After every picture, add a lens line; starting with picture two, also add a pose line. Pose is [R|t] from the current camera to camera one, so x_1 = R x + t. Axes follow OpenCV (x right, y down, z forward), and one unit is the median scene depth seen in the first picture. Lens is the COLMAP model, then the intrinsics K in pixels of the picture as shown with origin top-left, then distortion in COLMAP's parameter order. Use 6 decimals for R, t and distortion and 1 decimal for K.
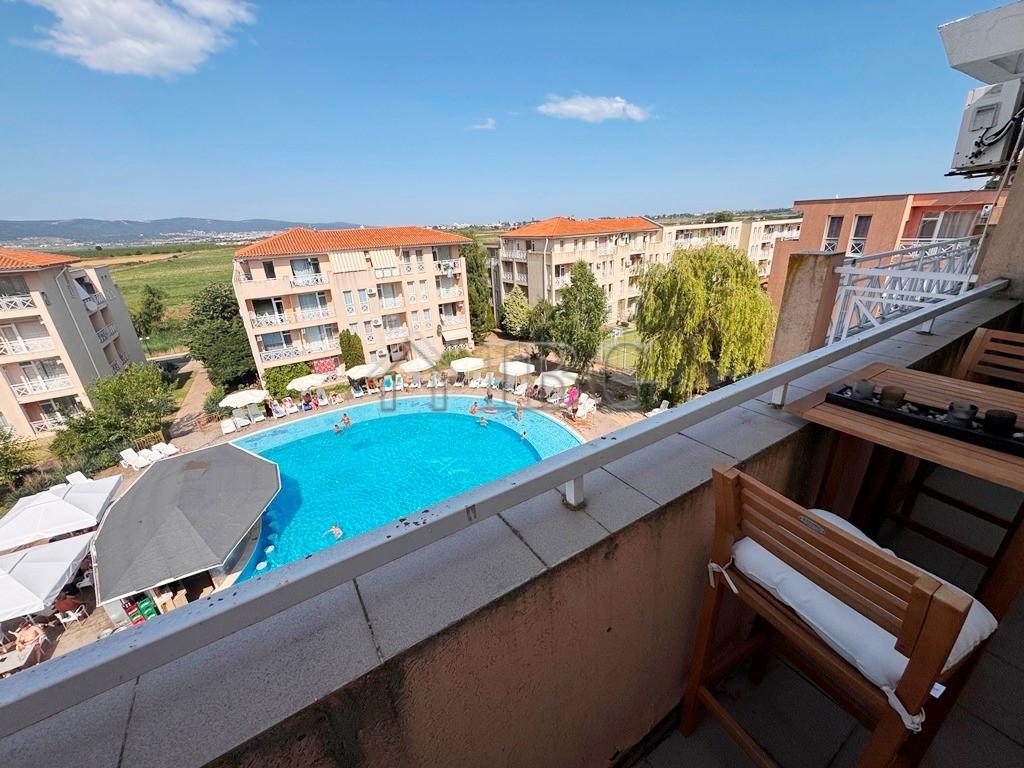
lens RADIAL K [[407.9, 0, 511.5], [0, 407.9, 381.4], [0, 0, 1]] dist [-0.003211, 0.000215]
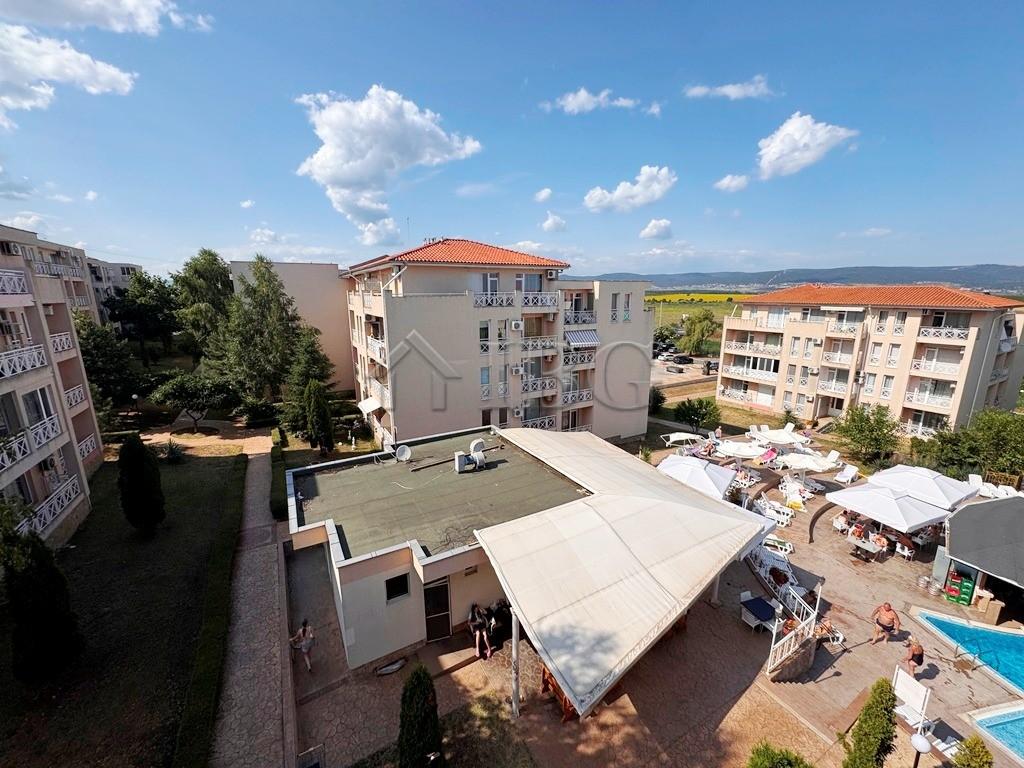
lens RADIAL K [[407.9, 0, 511.5], [0, 407.9, 381.4], [0, 0, 1]] dist [-0.003211, 0.000215]
pose [[-0.045372, 0.262152, -0.963959, 0.081981], [-0.357914, 0.896627, 0.260687, 0.101074], [0.932652, 0.356842, 0.053146, -0.285817]]
